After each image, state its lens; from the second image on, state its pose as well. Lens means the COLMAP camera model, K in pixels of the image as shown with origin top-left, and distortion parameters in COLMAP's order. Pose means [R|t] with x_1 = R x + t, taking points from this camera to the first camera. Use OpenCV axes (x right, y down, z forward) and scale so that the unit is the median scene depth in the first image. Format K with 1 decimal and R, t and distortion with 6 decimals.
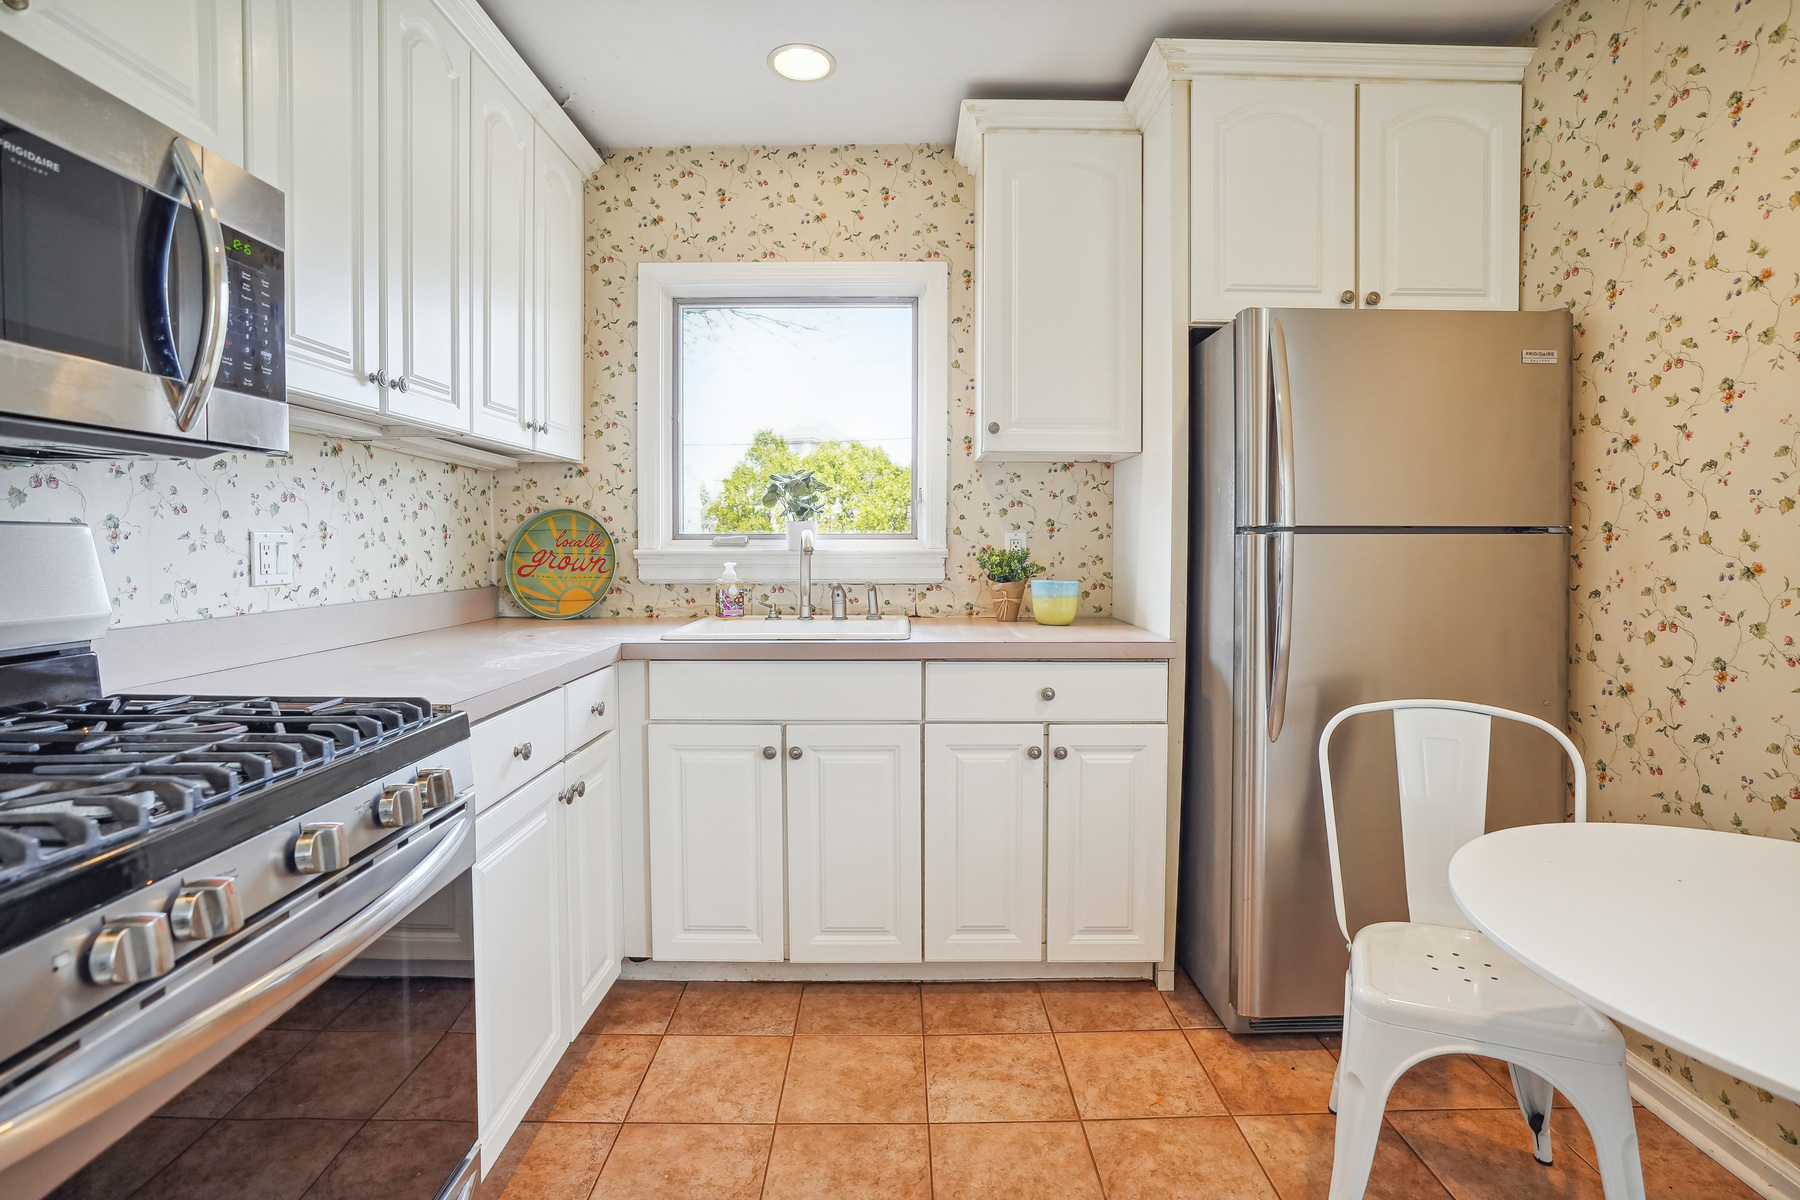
lens RADIAL K [[834.8, 0, 894.8], [0, 834.8, 591.8], [0, 0, 1]] dist [-0.064810, 0.029804]
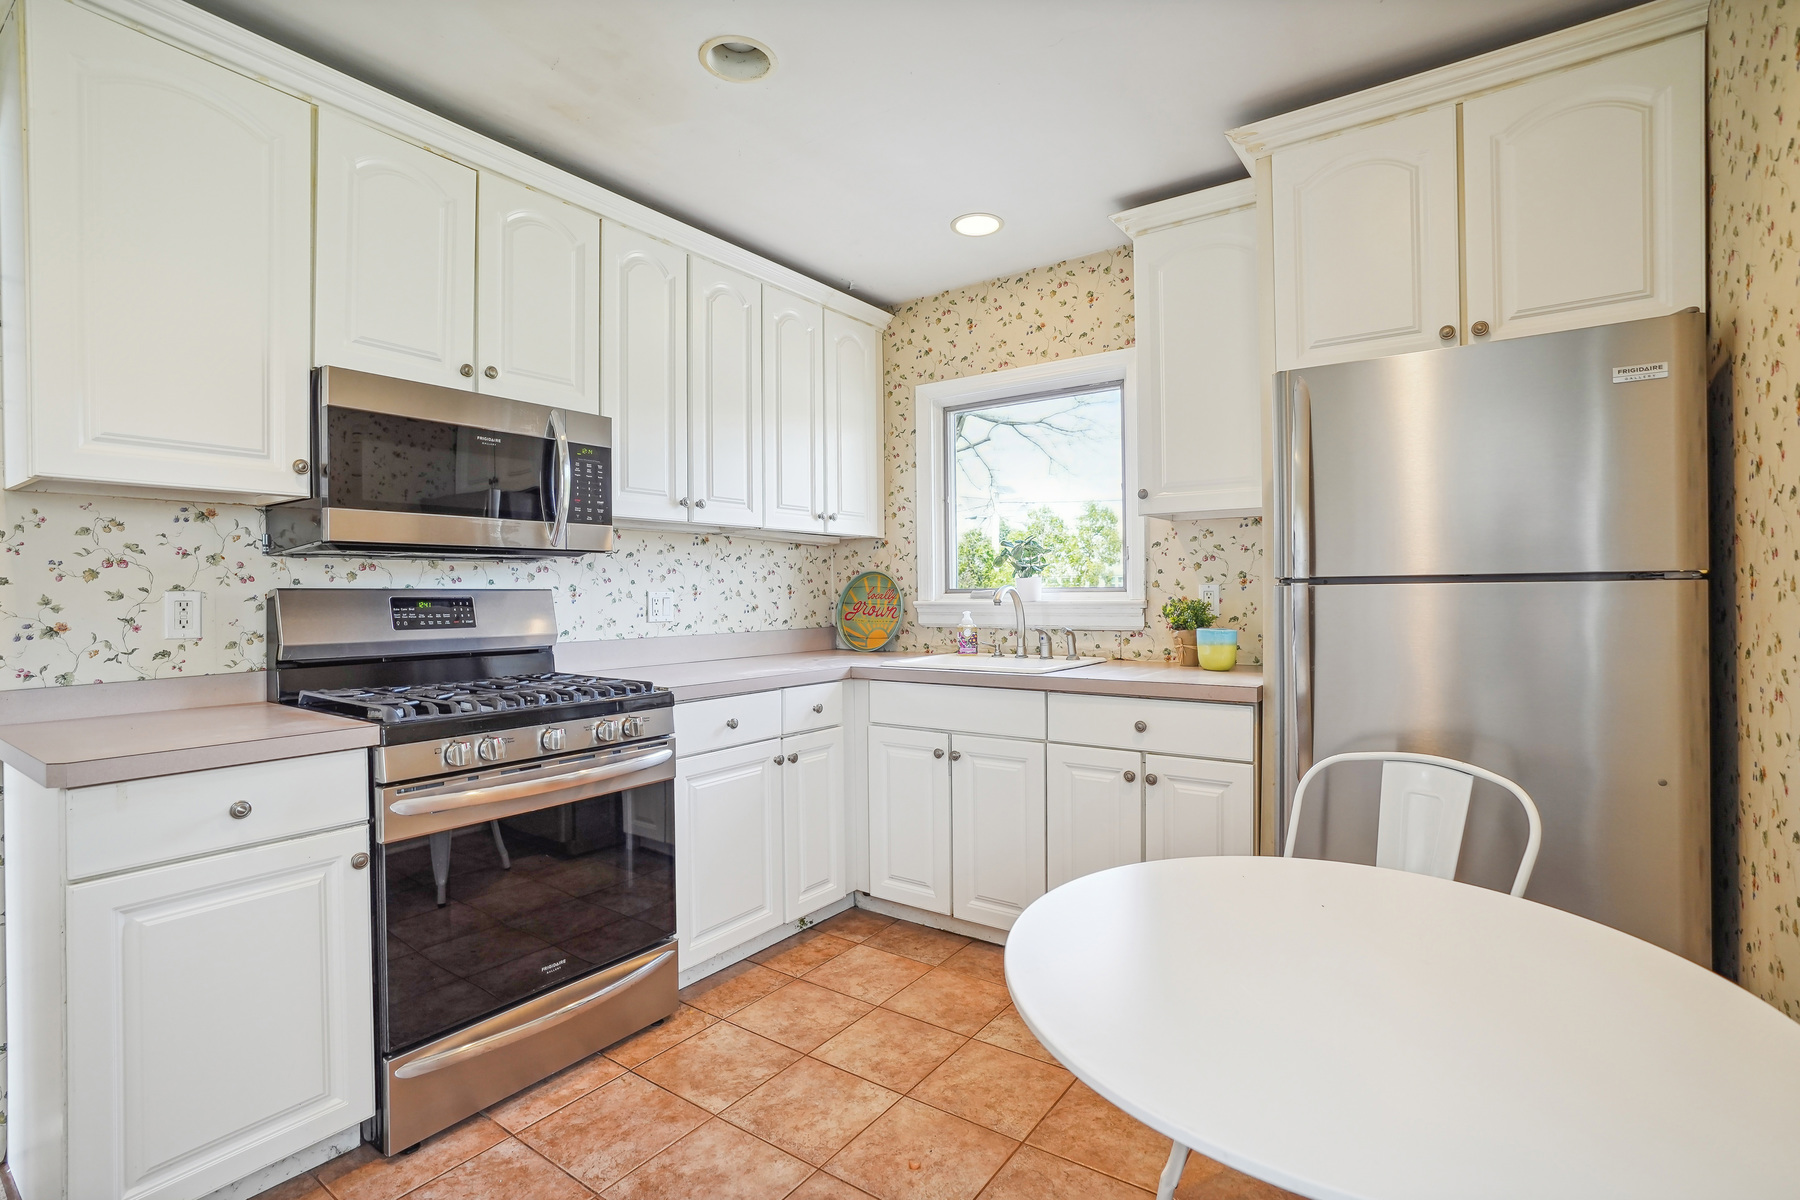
lens RADIAL K [[813.3, 0, 906.2], [0, 813.3, 639.6], [0, 0, 1]] dist [-0.064013, 0.025730]
pose [[0.820114, 0.024299, -0.571685, 0.470764], [-0.025720, 0.999654, 0.005593, 0.004426], [0.571622, 0.010116, 0.820454, -0.085972]]
